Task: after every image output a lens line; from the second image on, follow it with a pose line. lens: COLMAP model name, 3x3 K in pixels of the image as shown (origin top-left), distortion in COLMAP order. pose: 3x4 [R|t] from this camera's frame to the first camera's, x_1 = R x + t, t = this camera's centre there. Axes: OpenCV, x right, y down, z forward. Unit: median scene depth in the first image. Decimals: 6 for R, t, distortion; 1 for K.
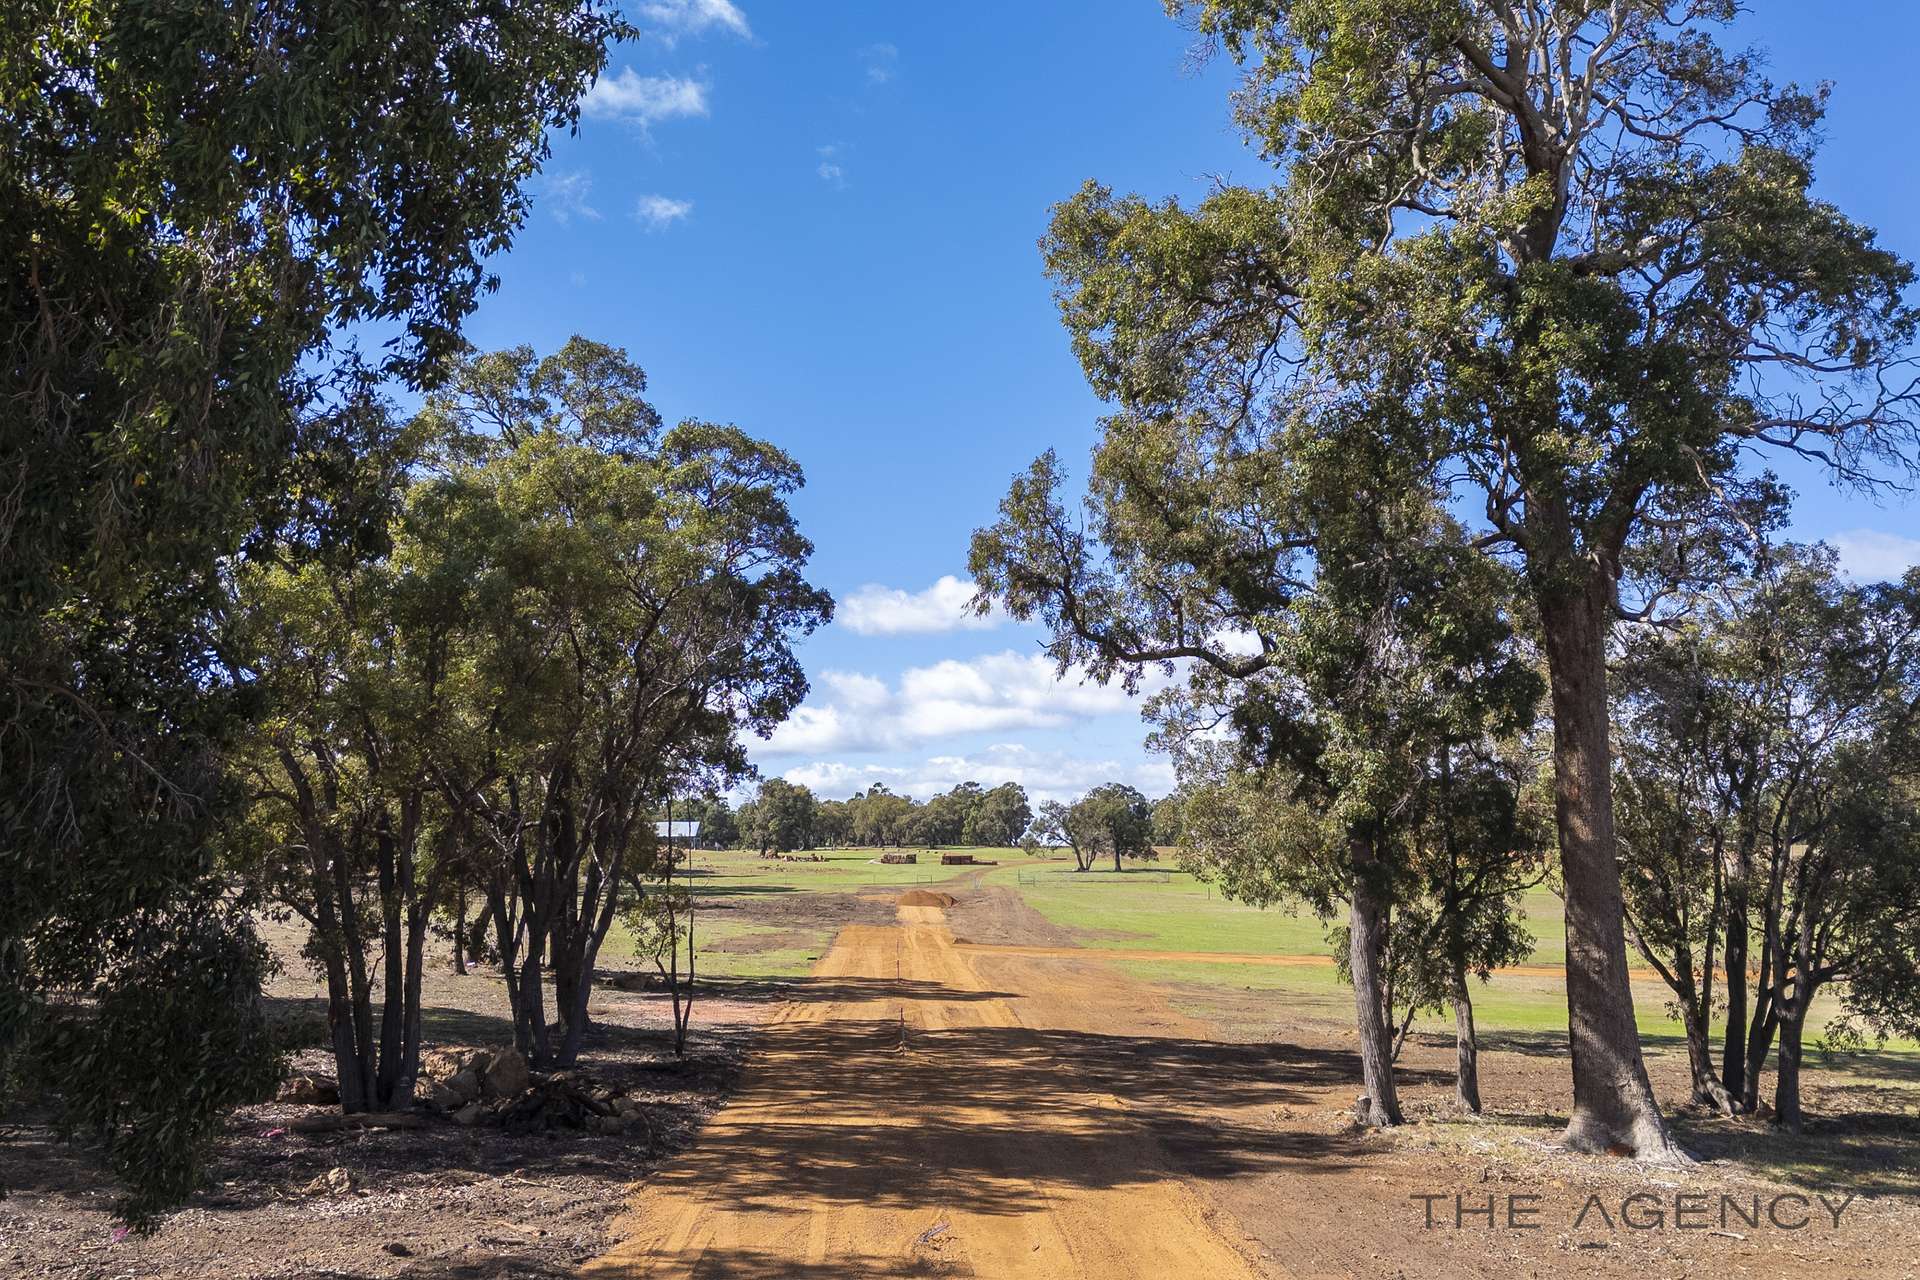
lens RADIAL K [[1712.8, 0, 931.7], [0, 1712.8, 594.3], [0, 0, 1]] dist [0.085792, -0.121914]
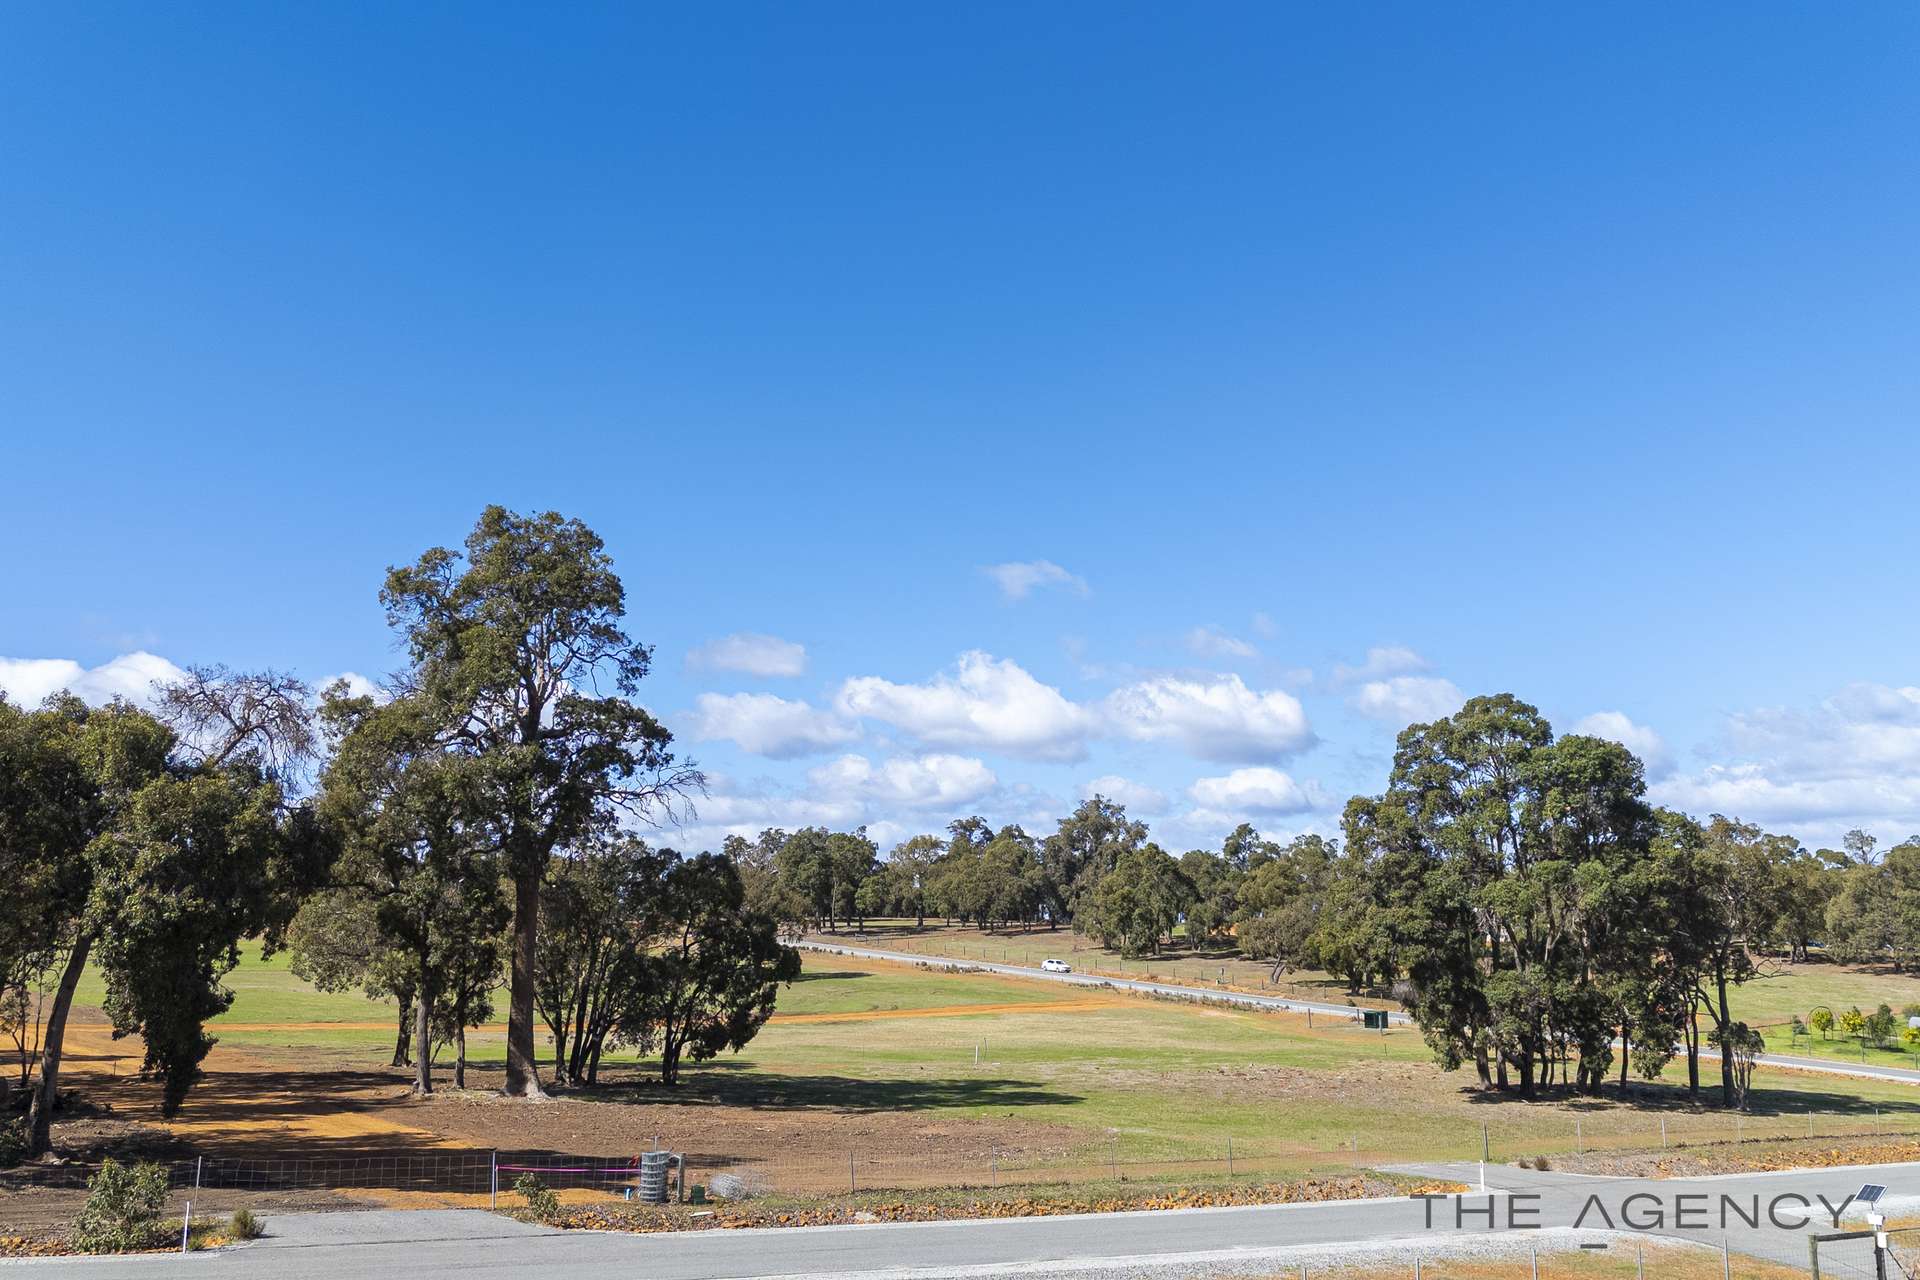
lens RADIAL K [[1712.8, 0, 931.7], [0, 1712.8, 594.3], [0, 0, 1]] dist [0.085792, -0.121914]
pose [[0.840192, 0.108794, 0.531263, -0.432688], [-0.082535, 0.993910, -0.073008, -0.223359], [-0.535971, 0.017493, 0.844055, -1.219285]]
